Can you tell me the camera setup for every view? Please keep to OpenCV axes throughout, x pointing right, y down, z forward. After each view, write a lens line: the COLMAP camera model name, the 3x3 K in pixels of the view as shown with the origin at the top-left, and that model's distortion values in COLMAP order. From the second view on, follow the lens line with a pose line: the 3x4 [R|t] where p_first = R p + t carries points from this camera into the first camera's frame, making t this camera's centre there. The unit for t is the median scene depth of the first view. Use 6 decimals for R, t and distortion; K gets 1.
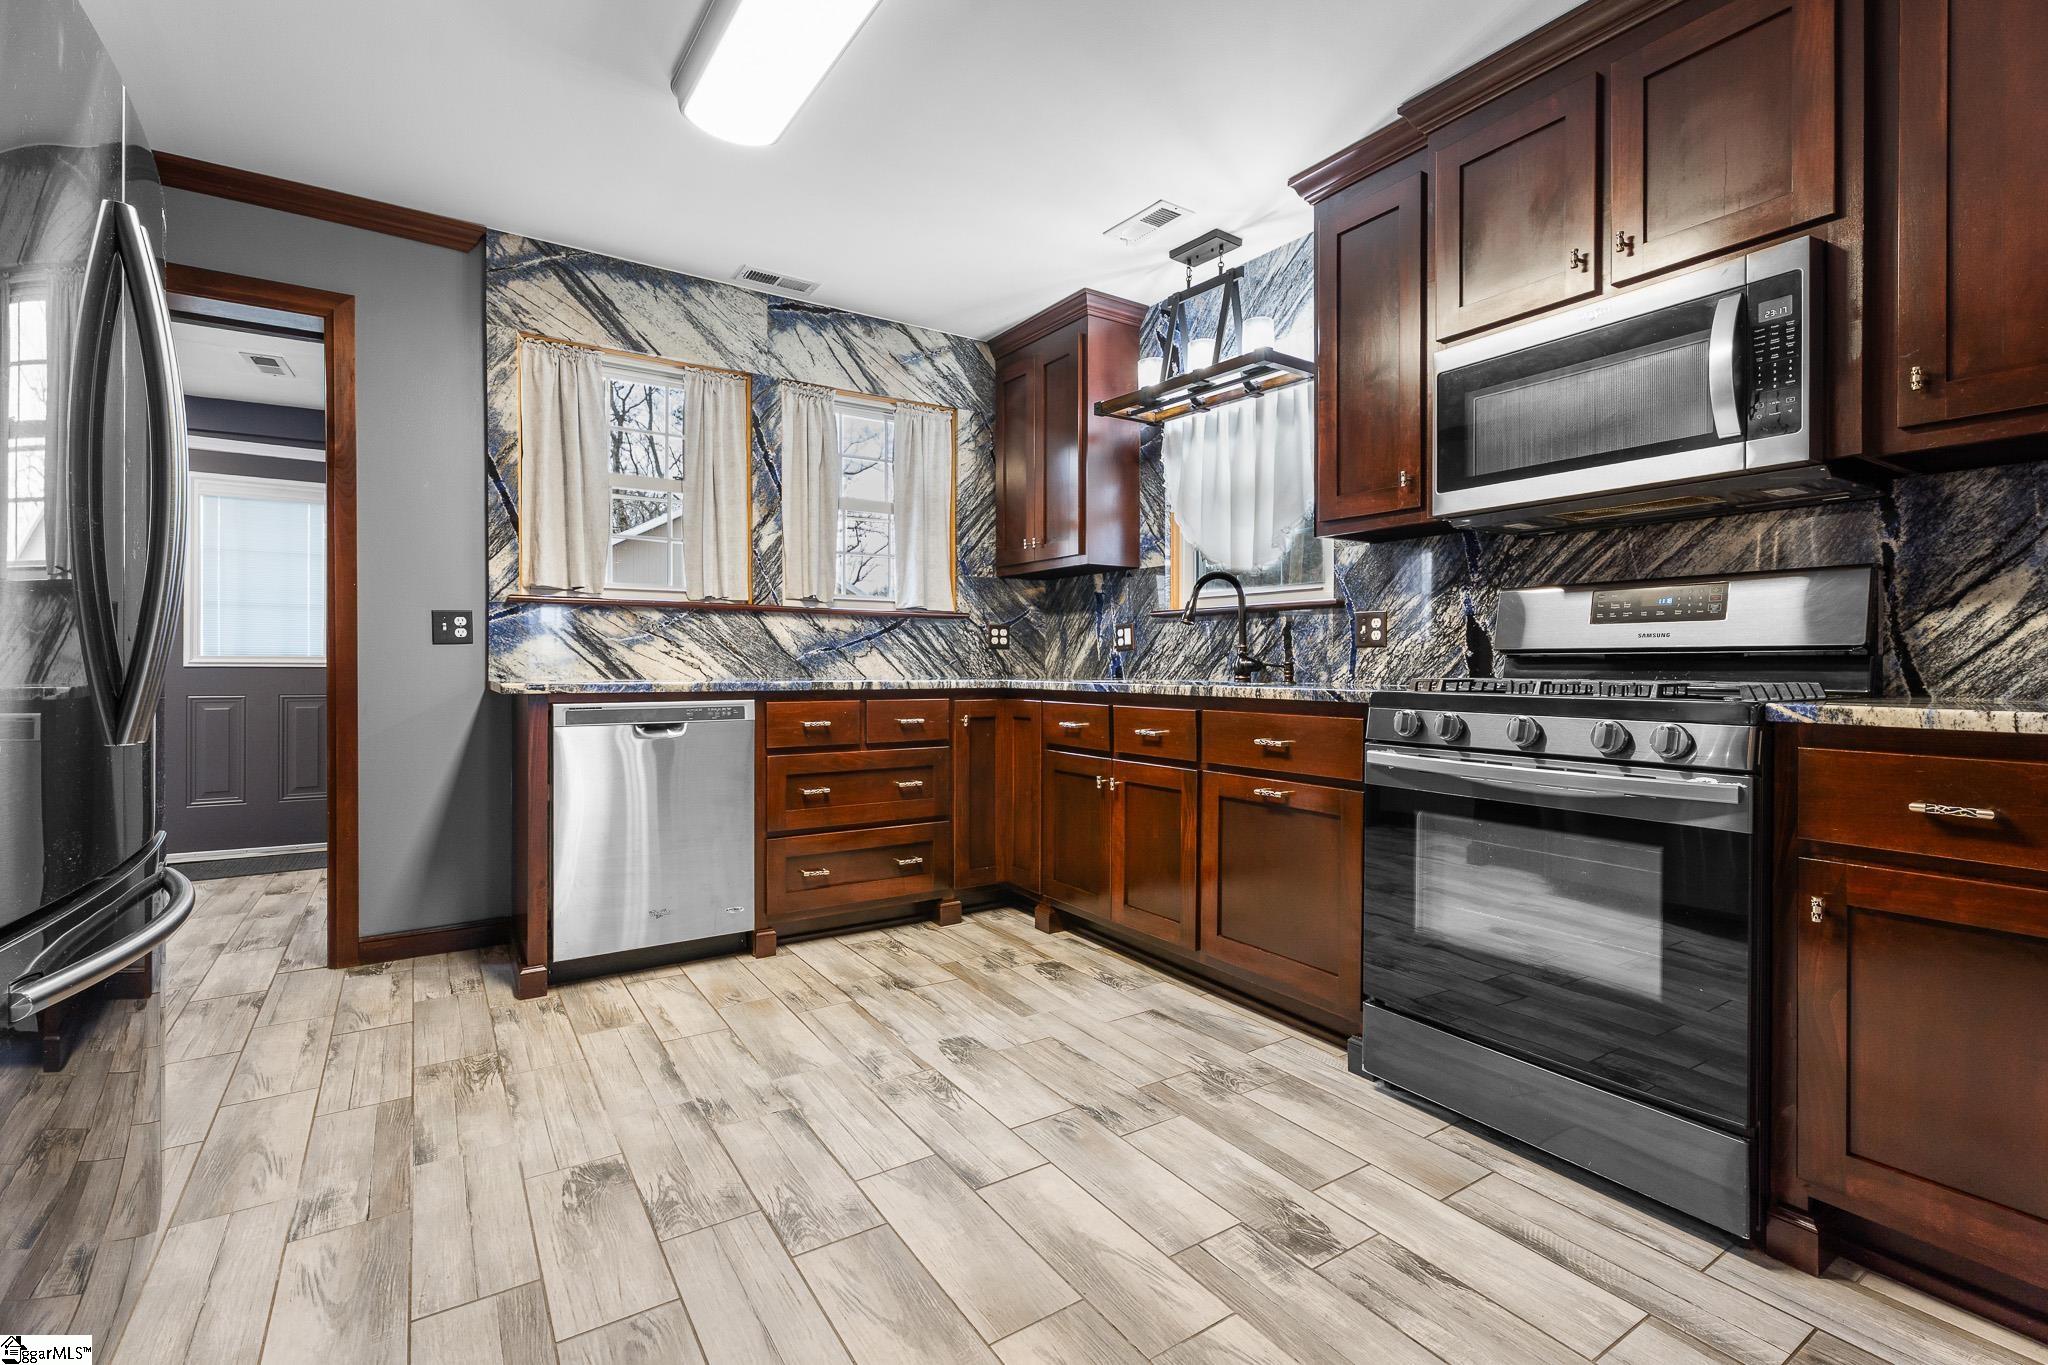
lens RADIAL K [[917.5, 0, 1021.4], [0, 917.5, 665.7], [0, 0, 1]] dist [0.000326, 0.001358]
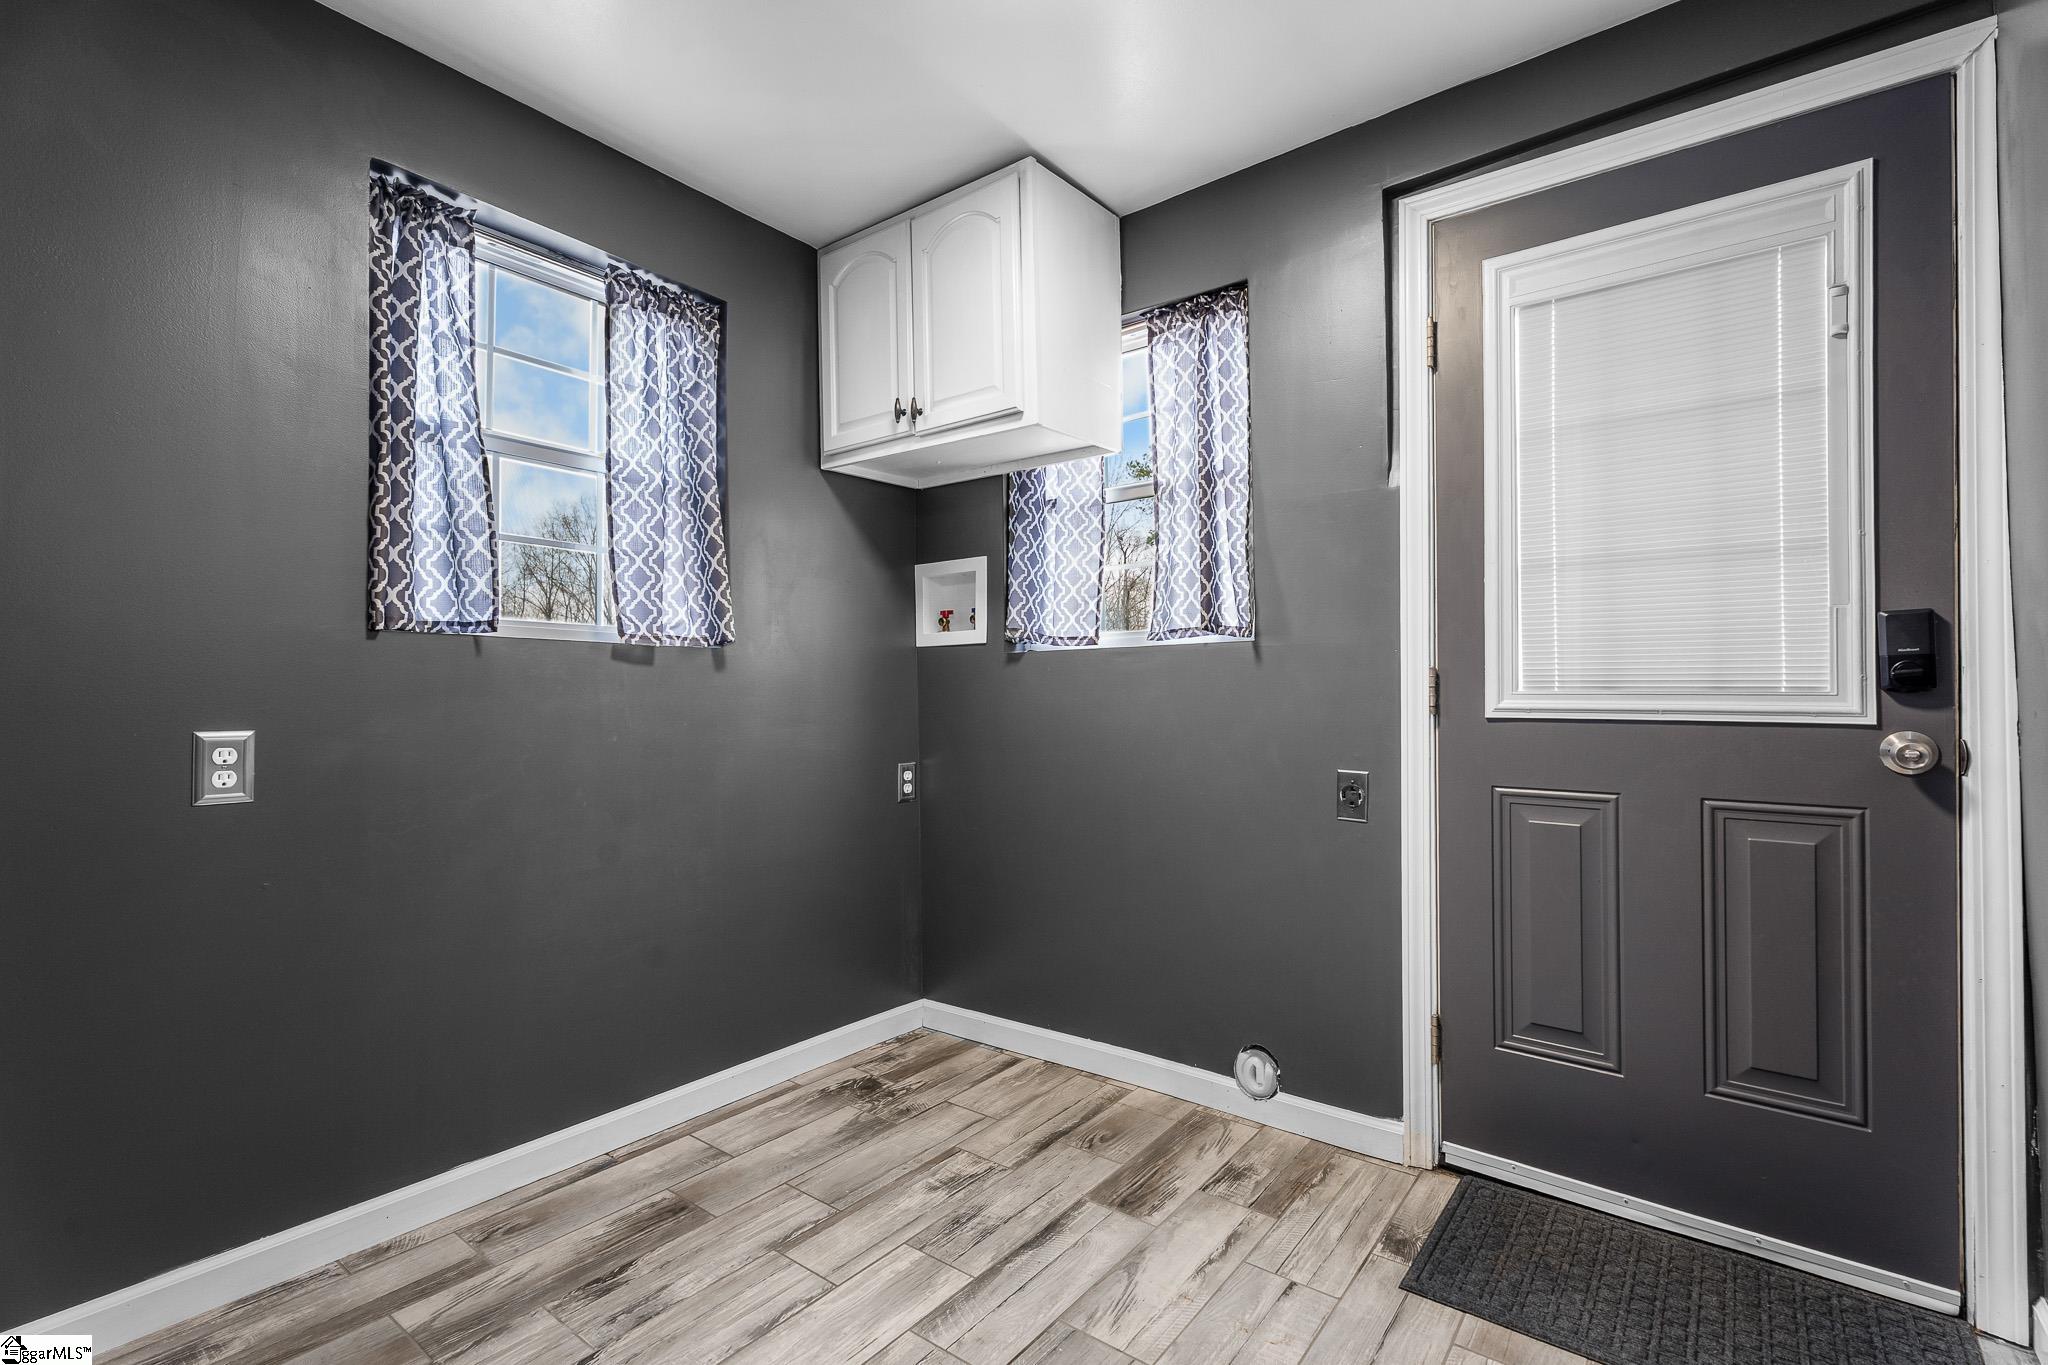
lens RADIAL K [[917.5, 0, 1017.2], [0, 917.5, 690.1], [0, 0, 1]] dist [0.000326, 0.001358]
pose [[0.315197, -0.000793, -0.949026, -0.561668], [0.002415, 0.999997, -0.000034, -0.012313], [0.949023, -0.002281, 0.315198, 0.643524]]
